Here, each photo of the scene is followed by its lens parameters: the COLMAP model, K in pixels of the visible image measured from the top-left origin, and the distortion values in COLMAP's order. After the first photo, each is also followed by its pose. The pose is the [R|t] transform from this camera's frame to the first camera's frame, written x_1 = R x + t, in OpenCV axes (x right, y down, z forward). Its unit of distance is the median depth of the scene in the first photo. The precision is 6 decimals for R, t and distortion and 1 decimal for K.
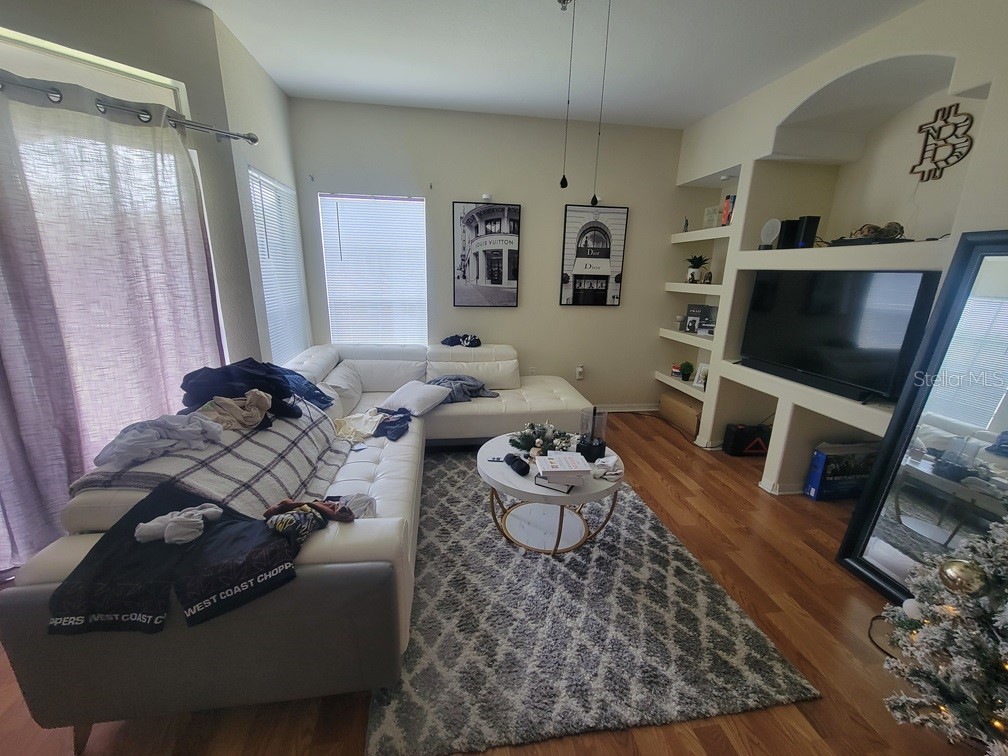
lens RADIAL K [[410.9, 0, 501.0], [0, 410.9, 385.9], [0, 0, 1]] dist [0.001681, -0.003708]
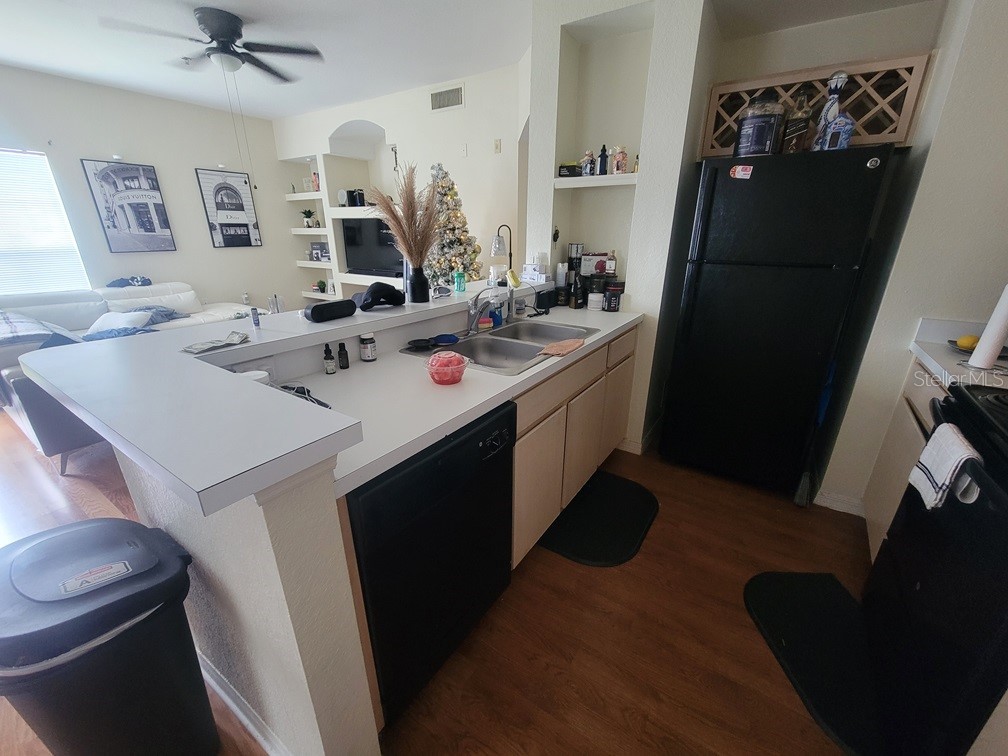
lens RADIAL K [[410.9, 0, 501.0], [0, 410.9, 385.9], [0, 0, 1]] dist [0.001681, -0.003708]
pose [[0.674215, -0.281499, 0.682783, -0.319408], [0.209214, 0.959437, 0.188970, 0.211561], [-0.708282, 0.015441, 0.705760, -0.702300]]
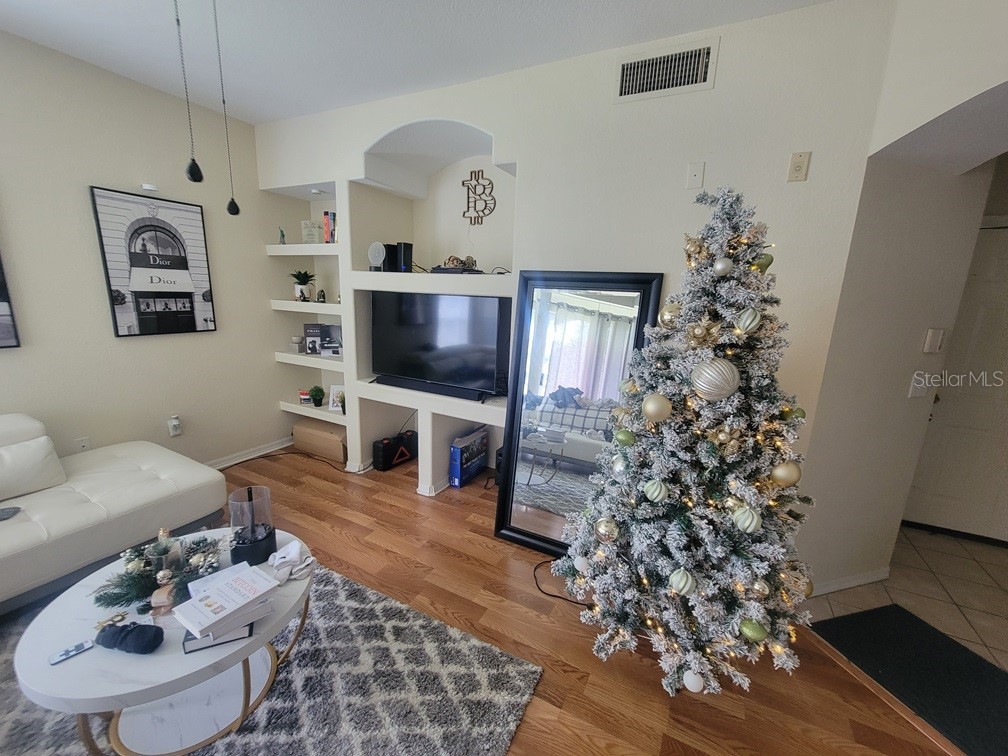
lens RADIAL K [[411.7, 0, 498.3], [0, 411.7, 382.4], [0, 0, 1]] dist [0.000852, -0.000099]
pose [[0.594277, -0.173997, 0.785213, -0.030926], [0.190097, 0.979042, 0.073075, -0.068580], [-0.781471, 0.105840, 0.614898, 0.141222]]
